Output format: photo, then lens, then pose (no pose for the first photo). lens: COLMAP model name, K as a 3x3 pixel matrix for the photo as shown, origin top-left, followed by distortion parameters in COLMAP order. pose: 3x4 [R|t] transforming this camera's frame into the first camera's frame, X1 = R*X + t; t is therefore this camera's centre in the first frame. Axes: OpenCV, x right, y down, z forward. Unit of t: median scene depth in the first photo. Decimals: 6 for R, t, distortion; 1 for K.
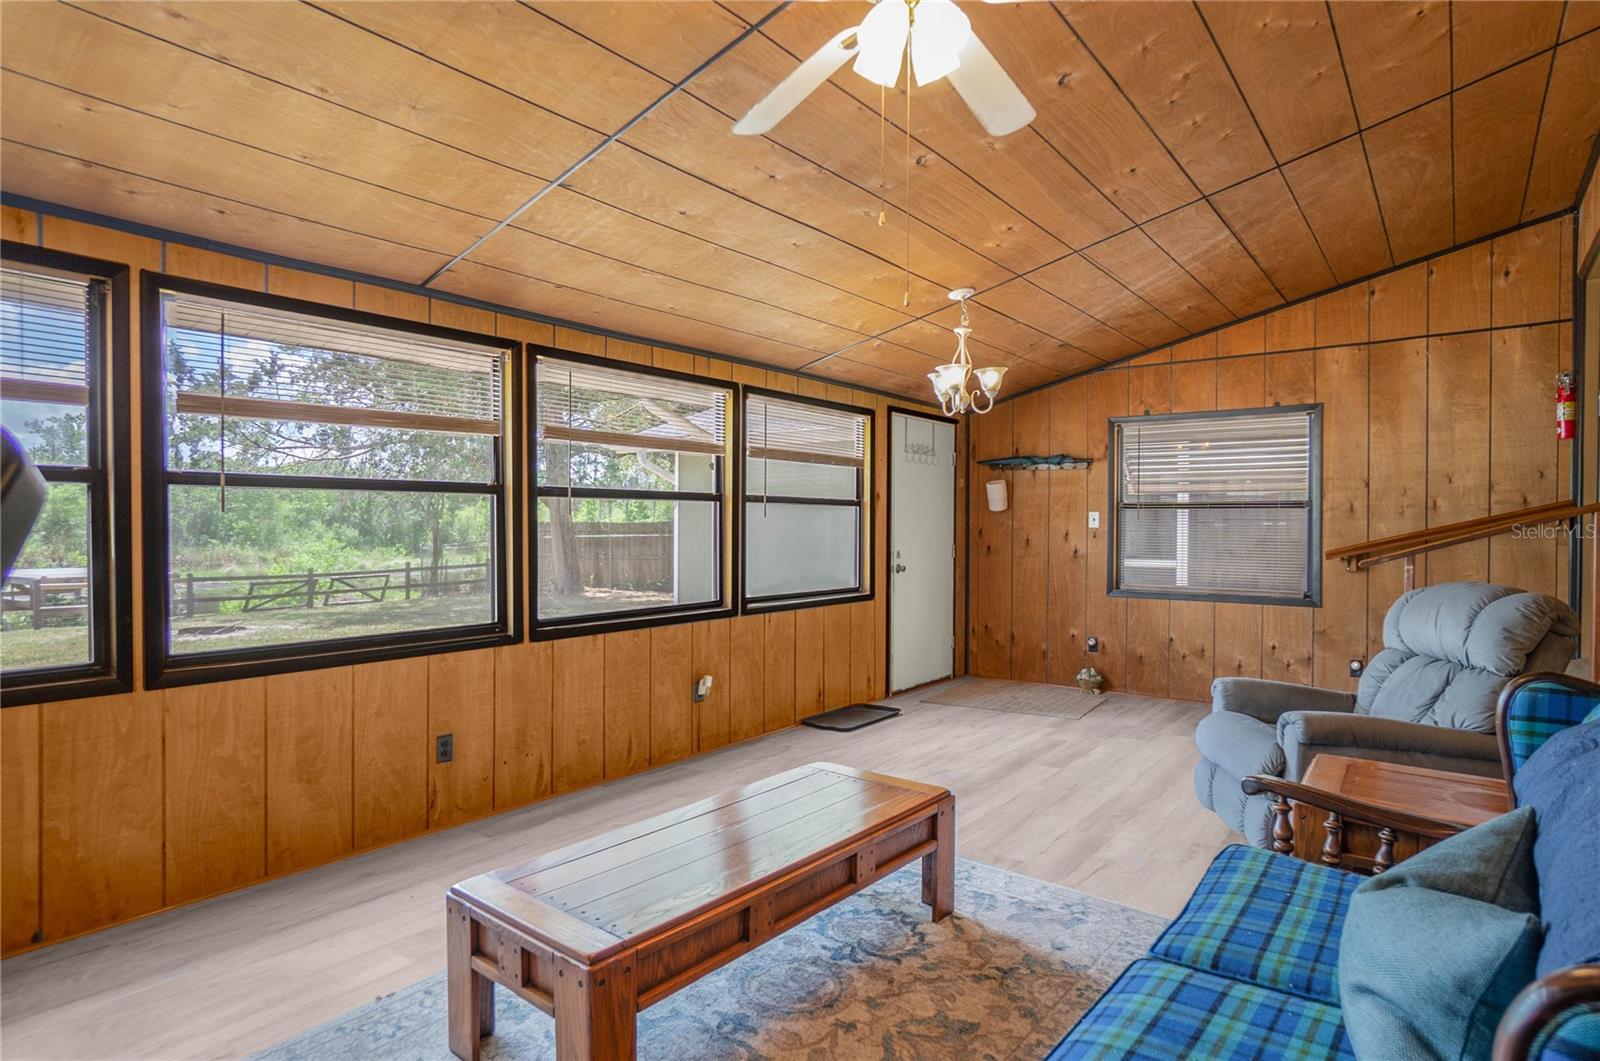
lens RADIAL K [[863.6, 0, 787.6], [0, 863.6, 528.4], [0, 0, 1]] dist [-0.003212, 0.000021]
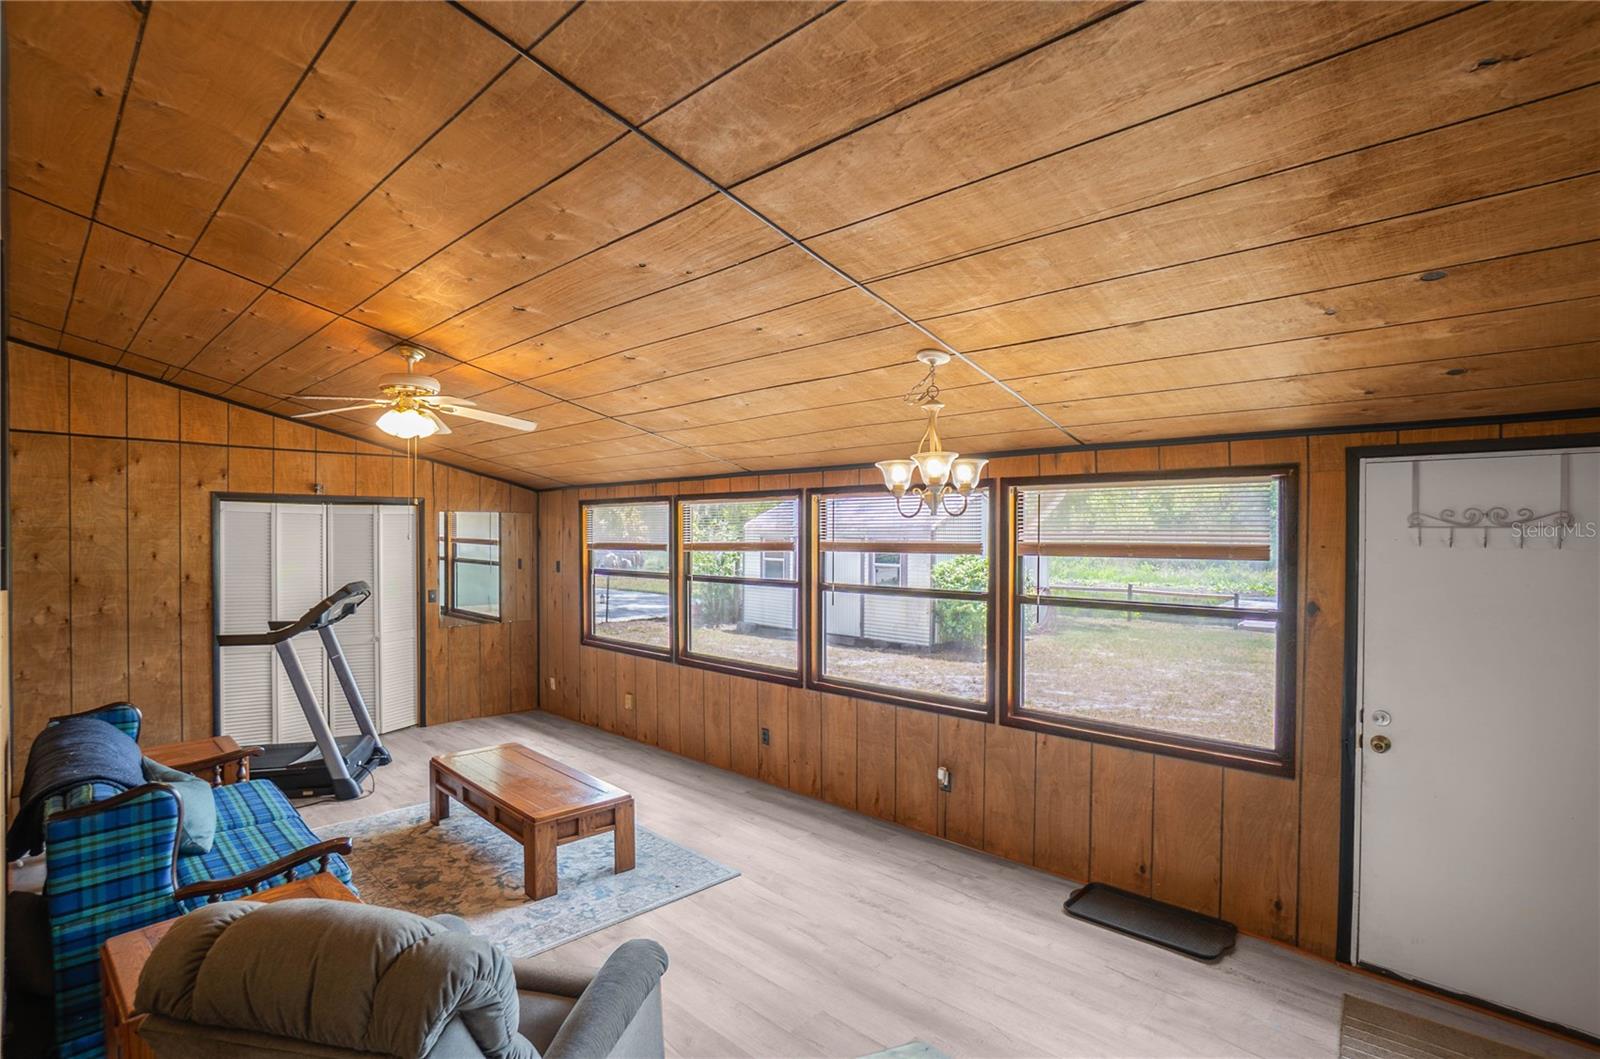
lens RADIAL K [[774.2, 0, 790.7], [0, 774.2, 535.5], [0, 0, 1]] dist [-0.006839, -0.000089]
pose [[-0.088063, -0.005847, -0.996098, 0.938768], [-0.010732, 0.999930, -0.004921, -0.114056], [0.996057, 0.010256, -0.088119, 0.981066]]
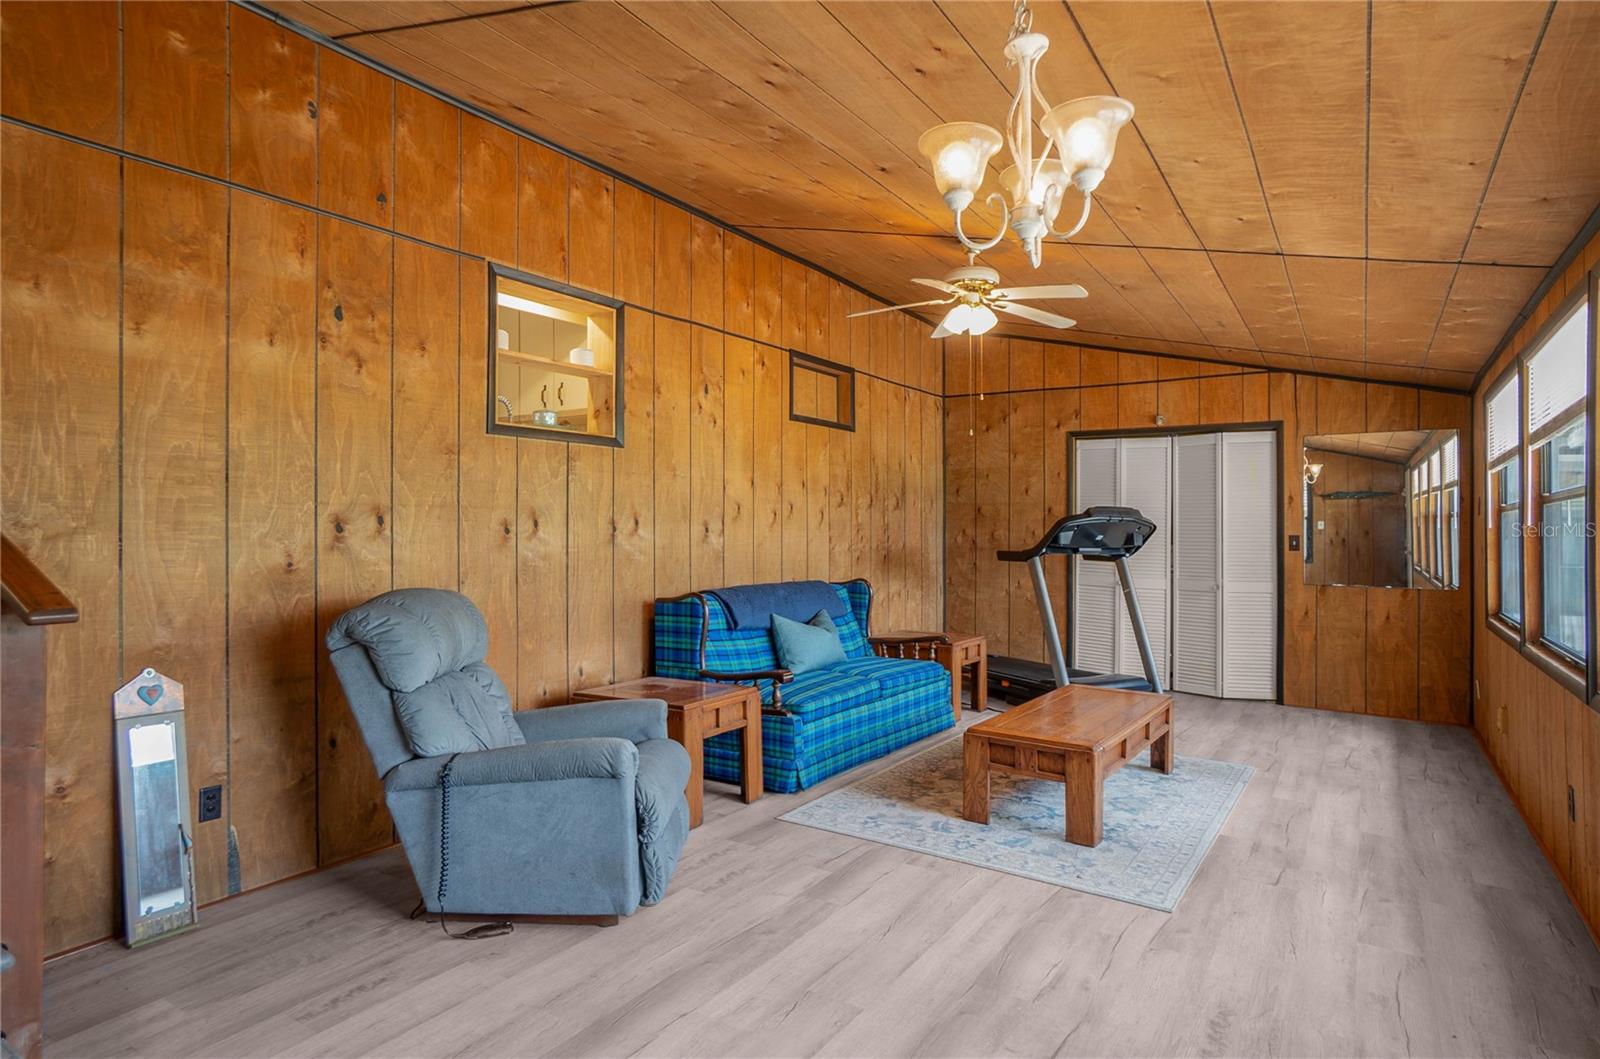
lens RADIAL K [[897.7, 0, 800.5], [0, 897.7, 542.8], [0, 0, 1]] dist [0.001526, -0.000918]
pose [[-0.994154, -0.019650, -0.106169, 0.378235], [-0.021735, 0.999592, 0.018522, 0.000585], [0.105762, 0.020722, -0.994176, 1.483222]]
